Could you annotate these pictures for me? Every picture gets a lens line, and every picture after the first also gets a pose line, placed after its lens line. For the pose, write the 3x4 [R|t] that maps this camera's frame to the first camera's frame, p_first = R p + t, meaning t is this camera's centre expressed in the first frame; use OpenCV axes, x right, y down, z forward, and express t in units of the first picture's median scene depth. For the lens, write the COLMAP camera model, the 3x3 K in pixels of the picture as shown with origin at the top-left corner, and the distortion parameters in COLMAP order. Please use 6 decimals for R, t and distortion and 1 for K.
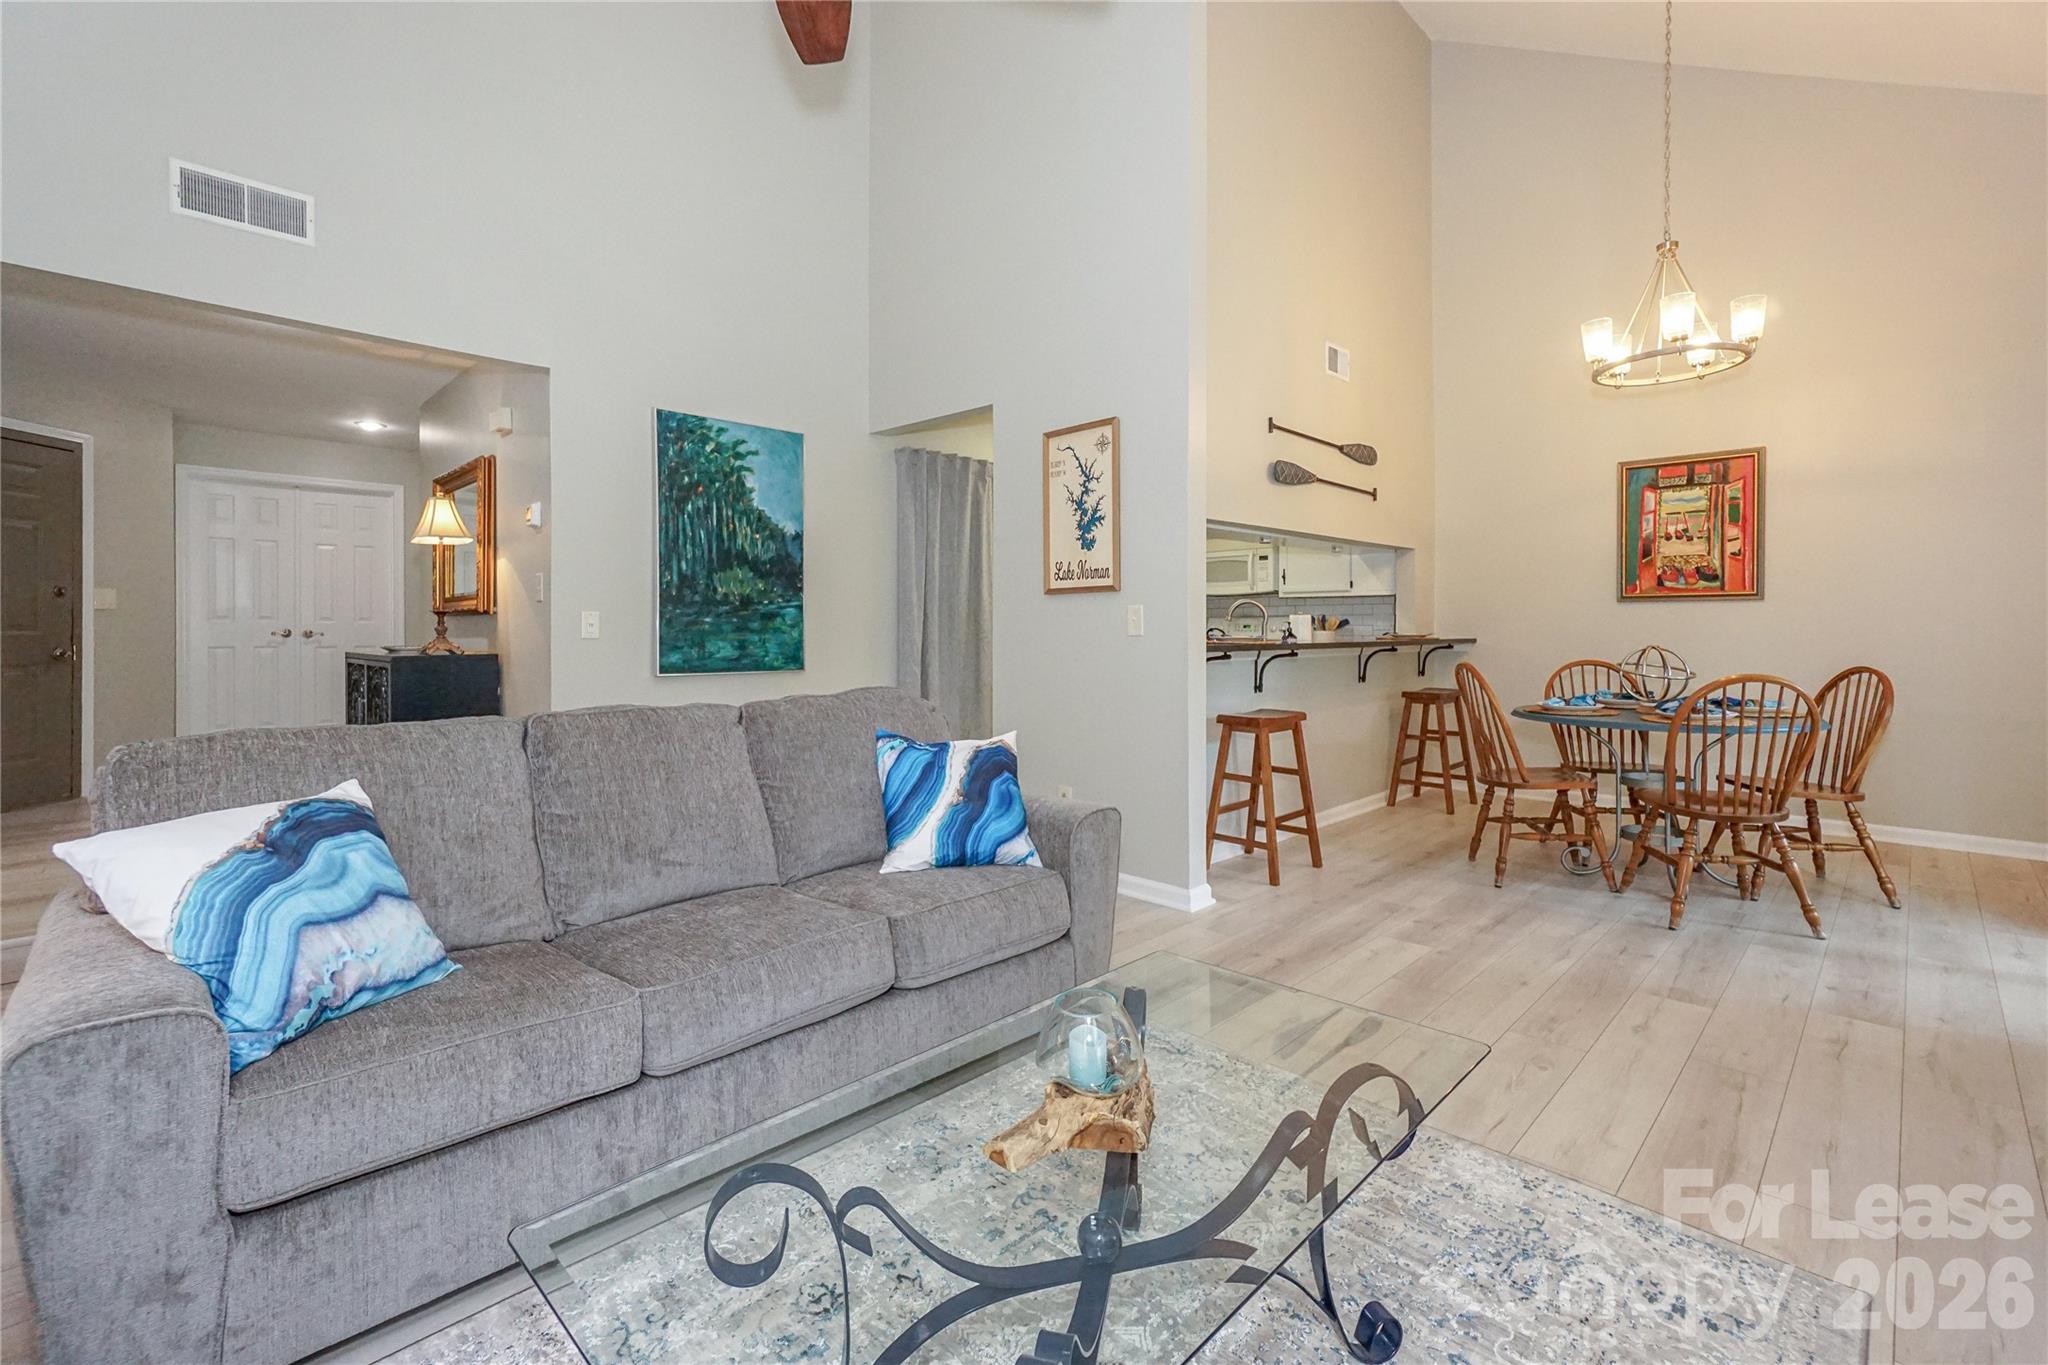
lens RADIAL K [[911.3, 0, 1005.8], [0, 911.3, 633.9], [0, 0, 1]] dist [-0.007821, 0.006727]
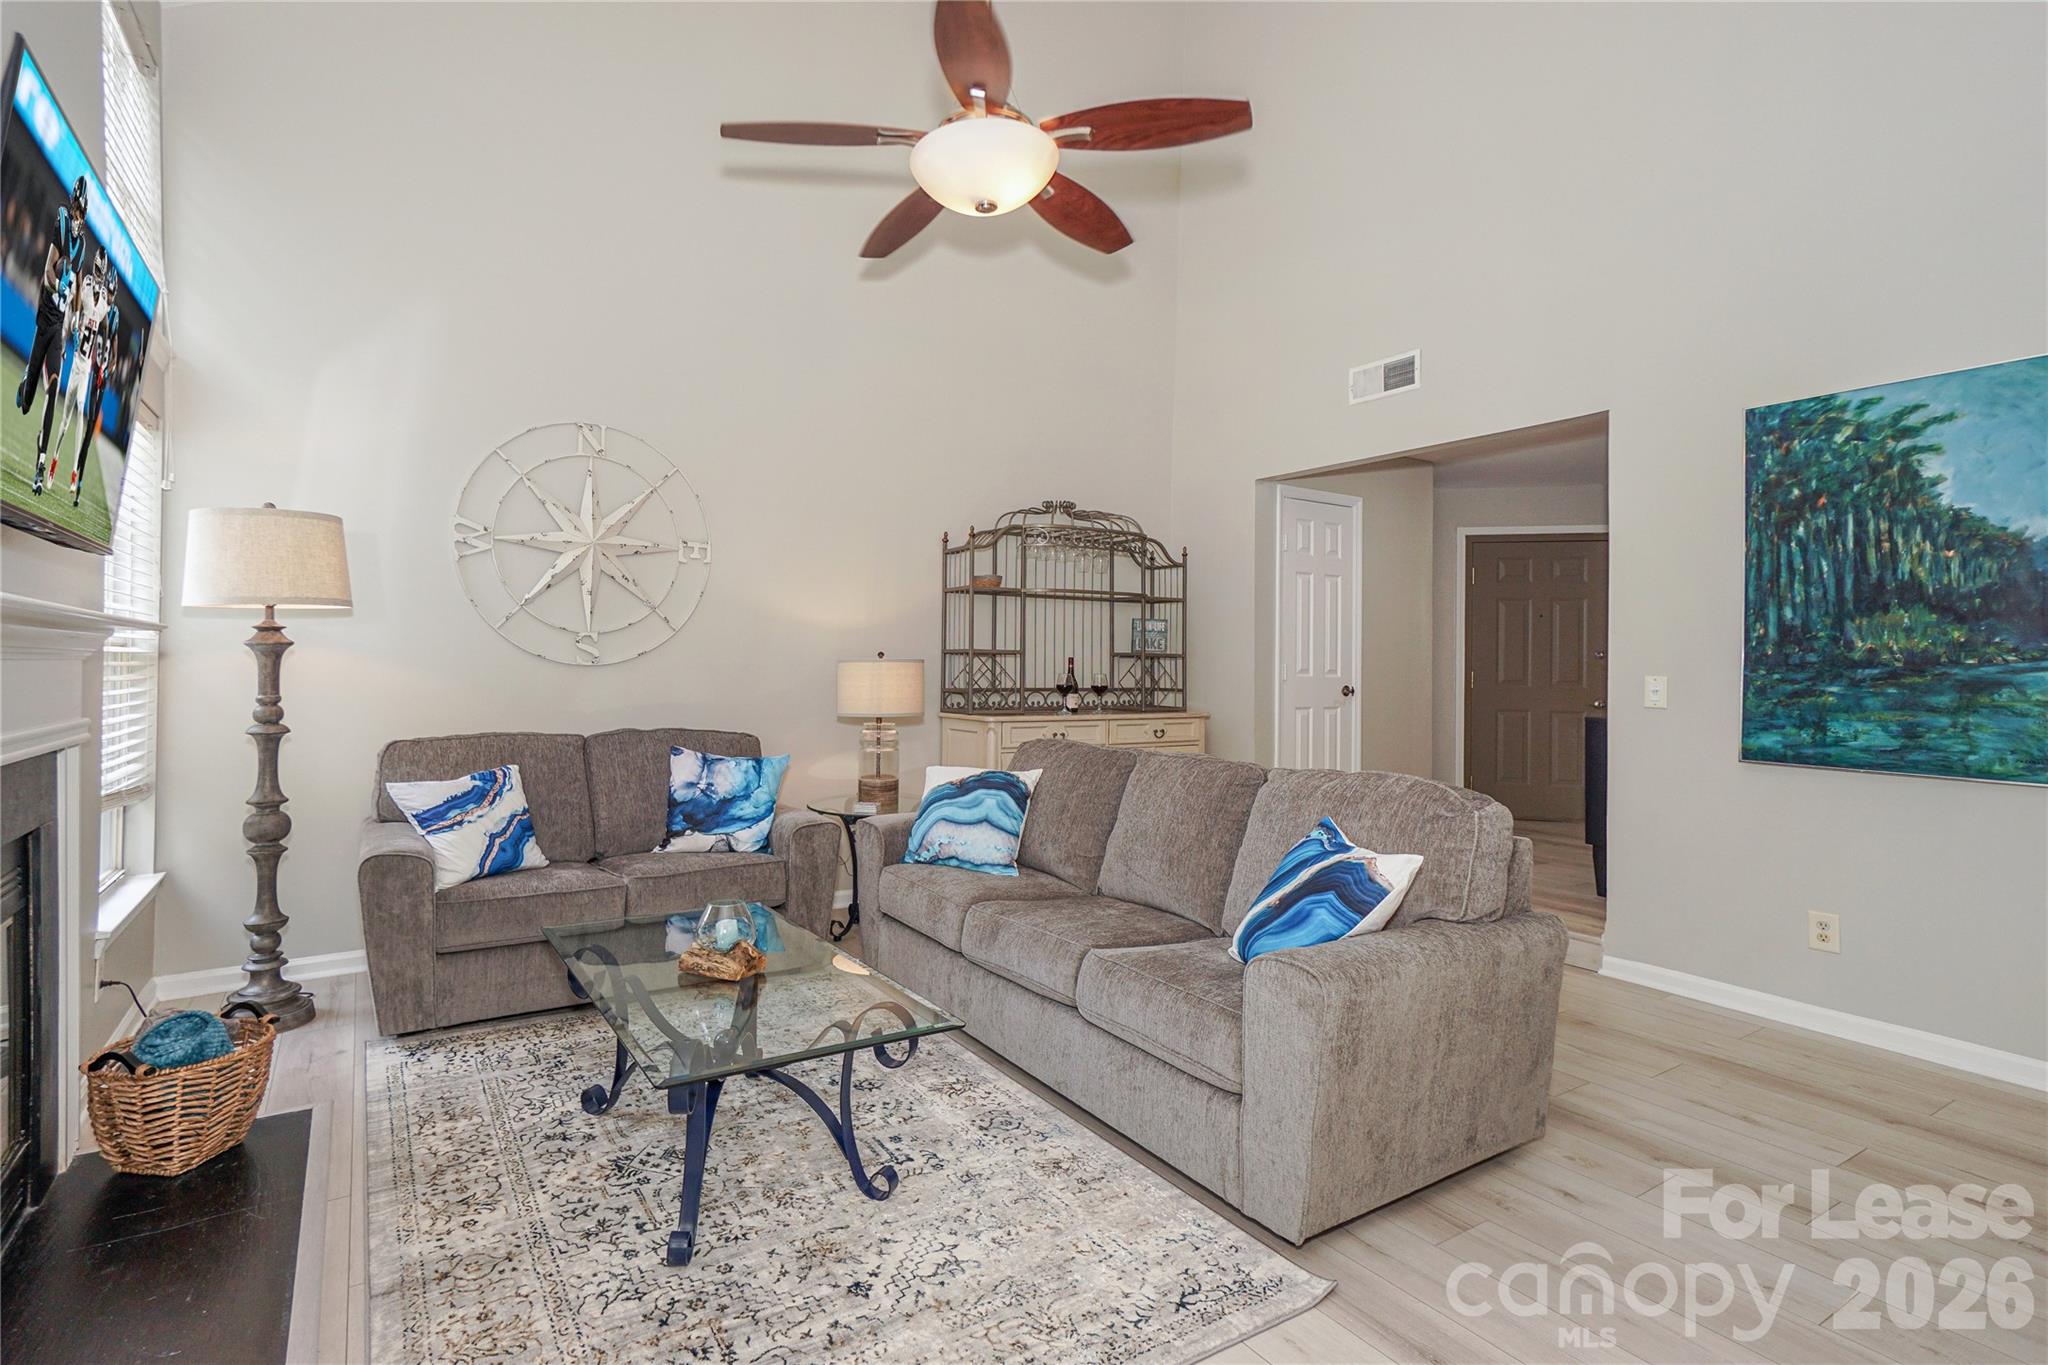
lens RADIAL K [[986.7, 0, 982.4], [0, 986.7, 646.6], [0, 0, 1]] dist [0.012543, 0.003331]
pose [[-0.217478, -0.022350, -0.975809, 0.471367], [-0.018842, 0.999648, -0.018697, -0.019035], [0.975883, 0.014320, -0.217822, 0.473125]]
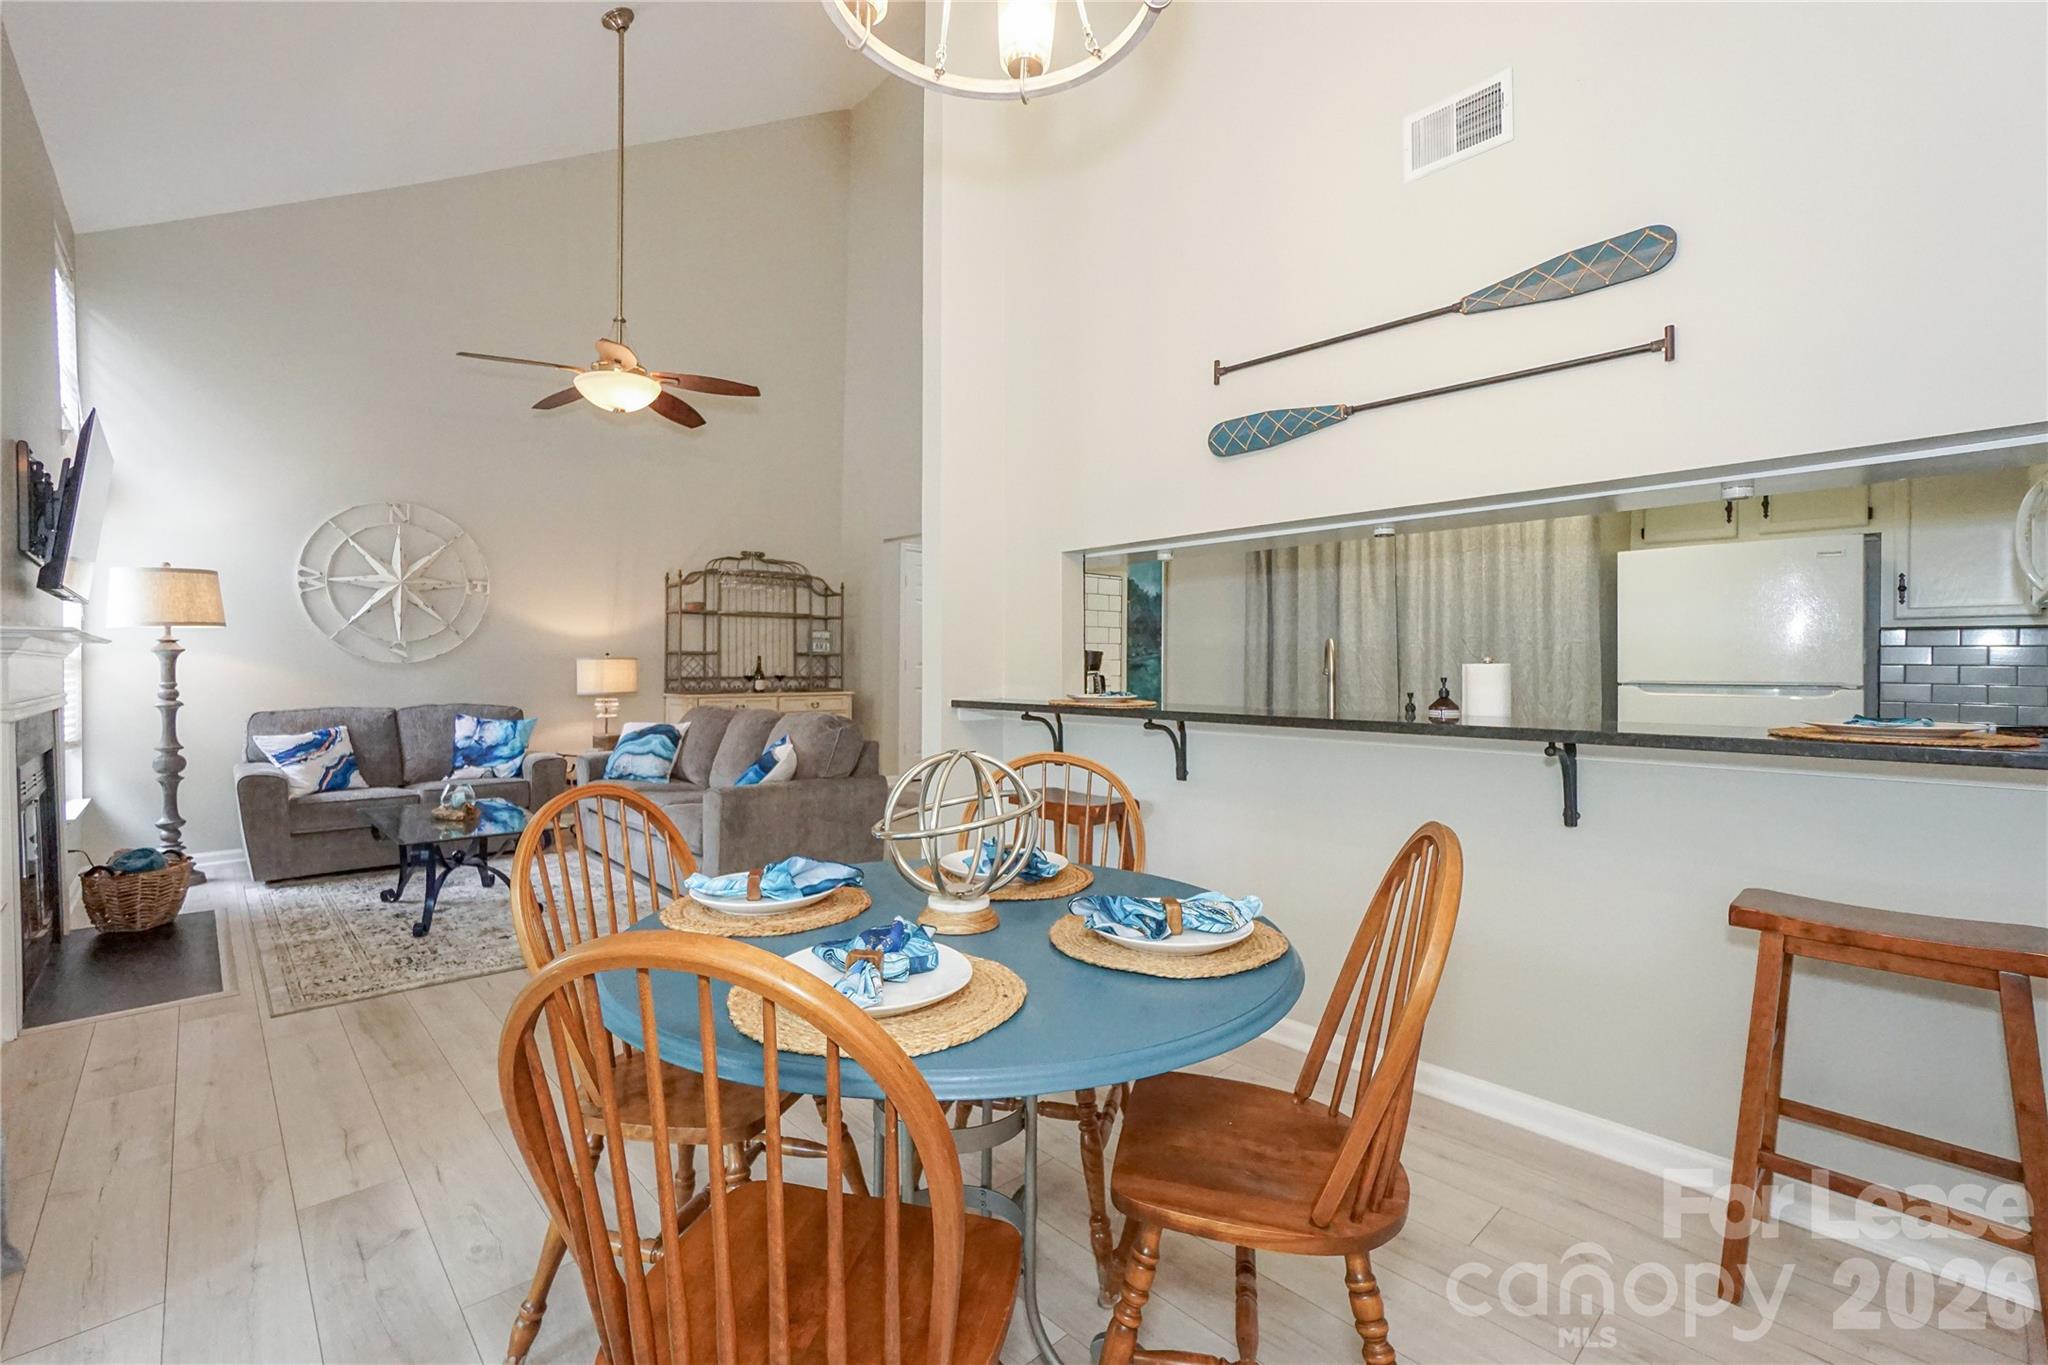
lens RADIAL K [[911.3, 0, 1032.8], [0, 911.3, 665.6], [0, 0, 1]] dist [-0.007821, 0.006727]
pose [[-0.036226, -0.001013, -0.999343, 0.871915], [-0.011263, 0.999936, -0.000605, -0.017690], [0.999280, 0.011233, -0.036235, 0.827755]]
